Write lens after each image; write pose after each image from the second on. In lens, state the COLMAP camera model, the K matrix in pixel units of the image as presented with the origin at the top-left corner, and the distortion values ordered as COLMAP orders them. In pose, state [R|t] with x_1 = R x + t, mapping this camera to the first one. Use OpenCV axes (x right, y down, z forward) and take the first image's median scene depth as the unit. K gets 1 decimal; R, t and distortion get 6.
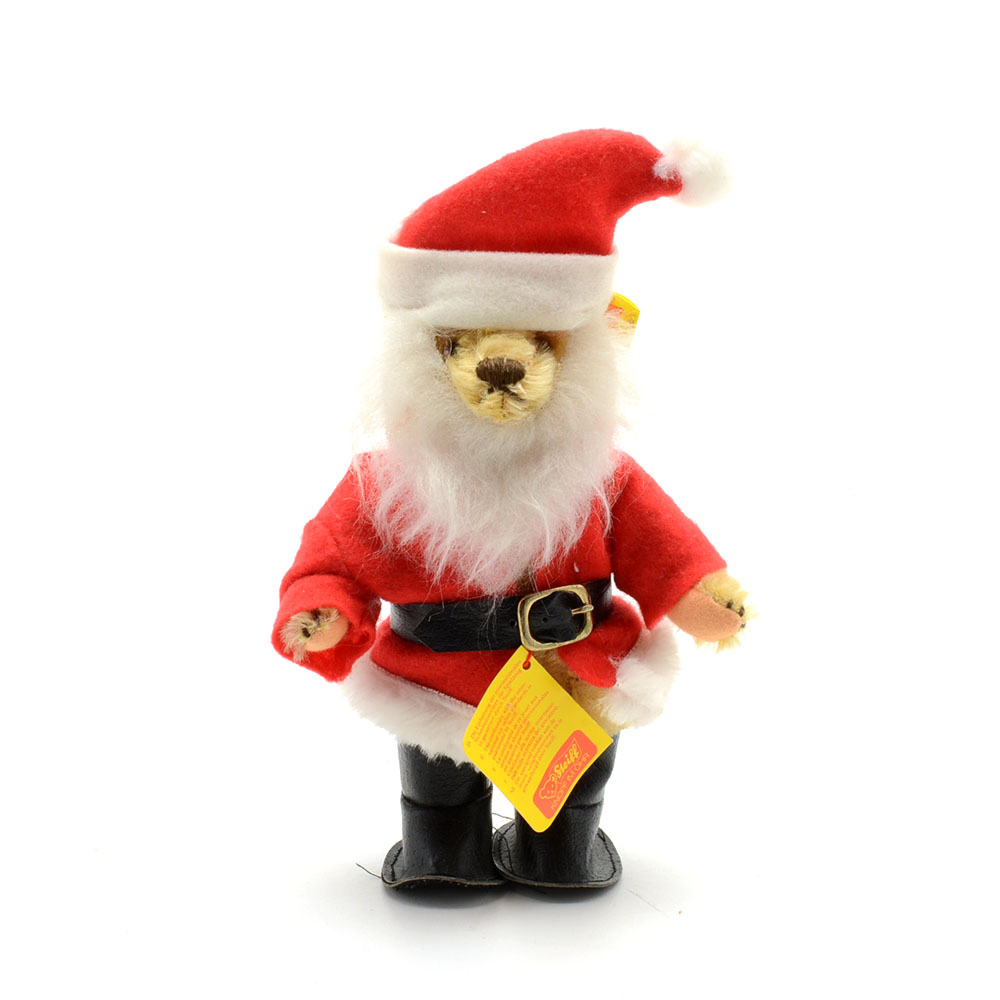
lens RADIAL K [[1984.5, 0, 500.0], [0, 1984.5, 500.0], [0, 0, 1]] dist [-0.021408, -0.041340]
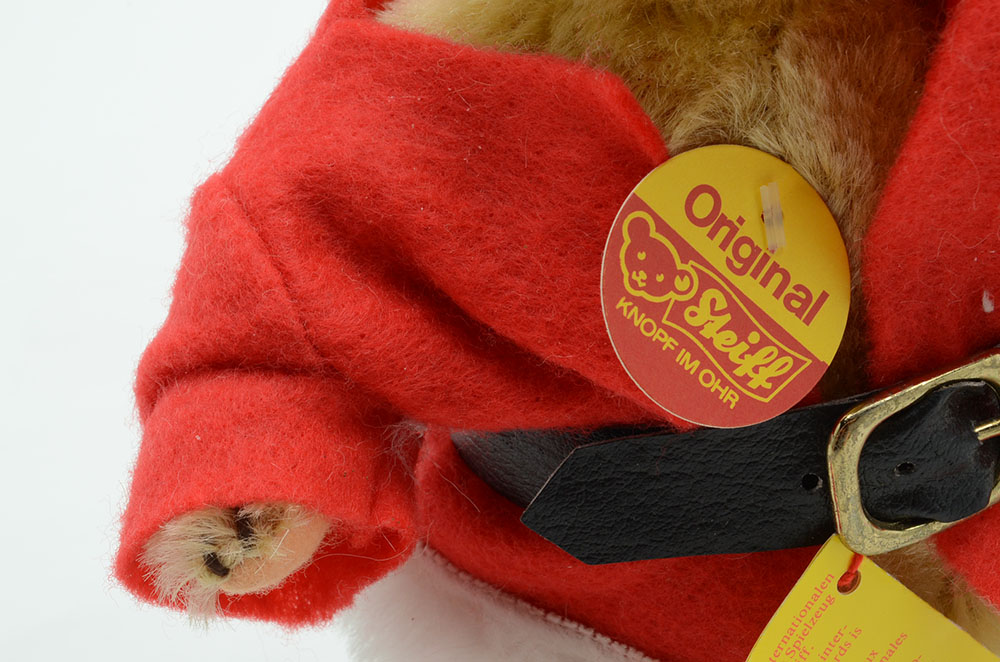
lens RADIAL K [[2322.6, 0, 496.8], [0, 2322.6, 384.6], [0, 0, 1]] dist [0.070965, 0.128662]
pose [[0.998916, -0.043190, -0.017357, -0.041161], [0.046304, 0.960053, 0.275960, -0.069431], [0.004745, -0.276465, 0.961012, 0.626527]]
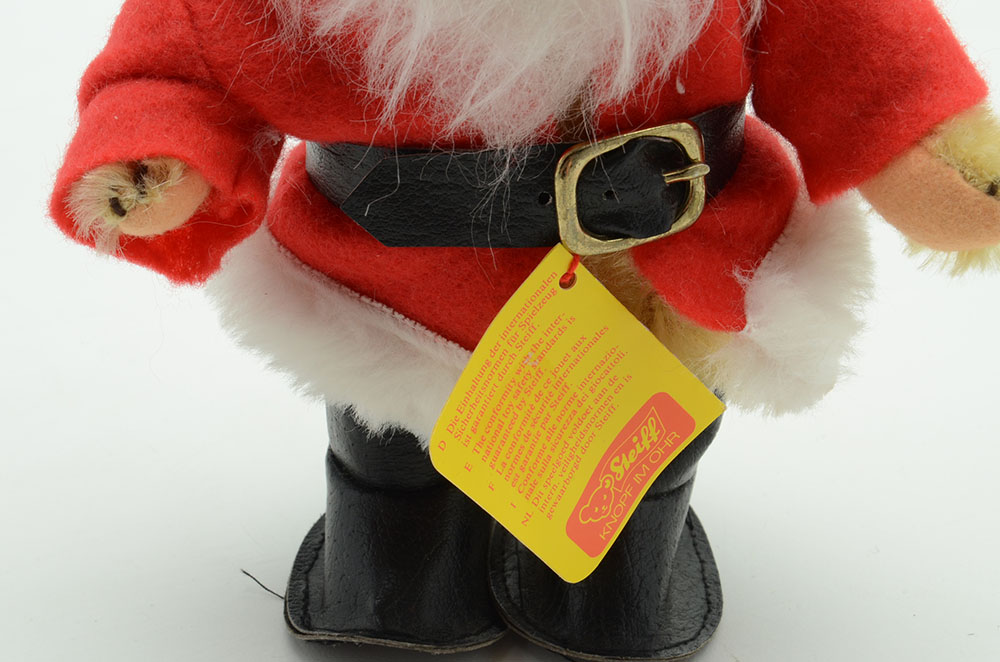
lens RADIAL K [[2322.6, 0, 496.8], [0, 2322.6, 384.6], [0, 0, 1]] dist [0.070965, 0.128662]
pose [[0.998631, 0.050911, -0.011992, 0.004040], [-0.045870, 0.962622, 0.266937, -0.047477], [0.025134, -0.266022, 0.963639, 0.439284]]
